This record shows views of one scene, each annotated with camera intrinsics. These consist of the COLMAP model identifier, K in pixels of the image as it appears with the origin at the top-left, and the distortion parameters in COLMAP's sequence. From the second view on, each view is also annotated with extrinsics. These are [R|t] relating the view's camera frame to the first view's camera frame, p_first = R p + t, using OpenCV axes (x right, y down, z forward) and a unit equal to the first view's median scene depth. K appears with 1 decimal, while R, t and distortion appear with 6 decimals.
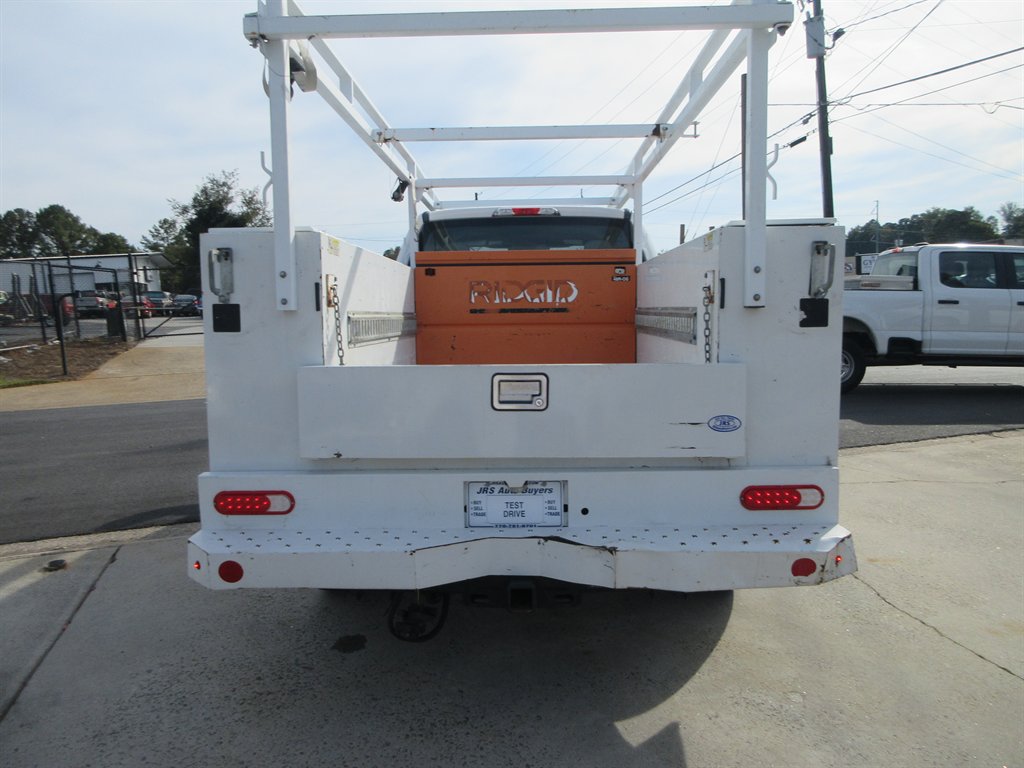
lens RADIAL K [[746.6, 0, 512.1], [0, 746.6, 381.8], [0, 0, 1]] dist [-0.009145, 0.006794]
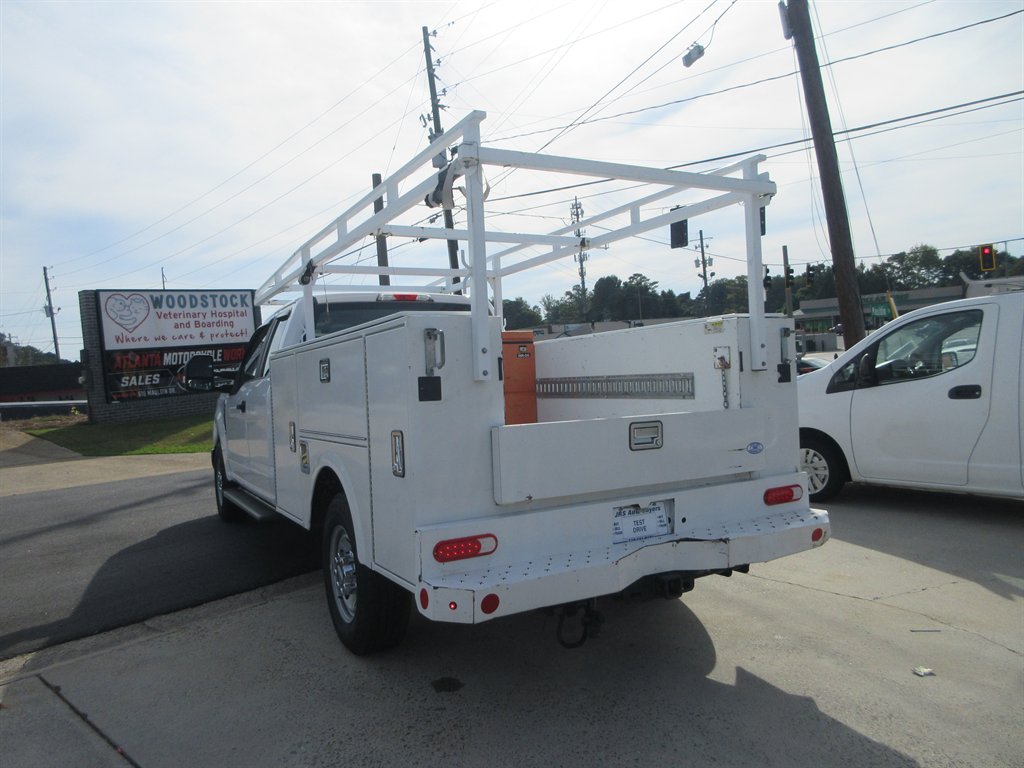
lens RADIAL K [[746.6, 0, 508.5], [0, 746.6, 380.3], [0, 0, 1]] dist [-0.009145, 0.006794]
pose [[0.864046, -0.025567, 0.502764, -0.852511], [0.080796, 0.992806, -0.088369, 0.013103], [-0.496887, 0.116976, 0.859895, -0.050310]]
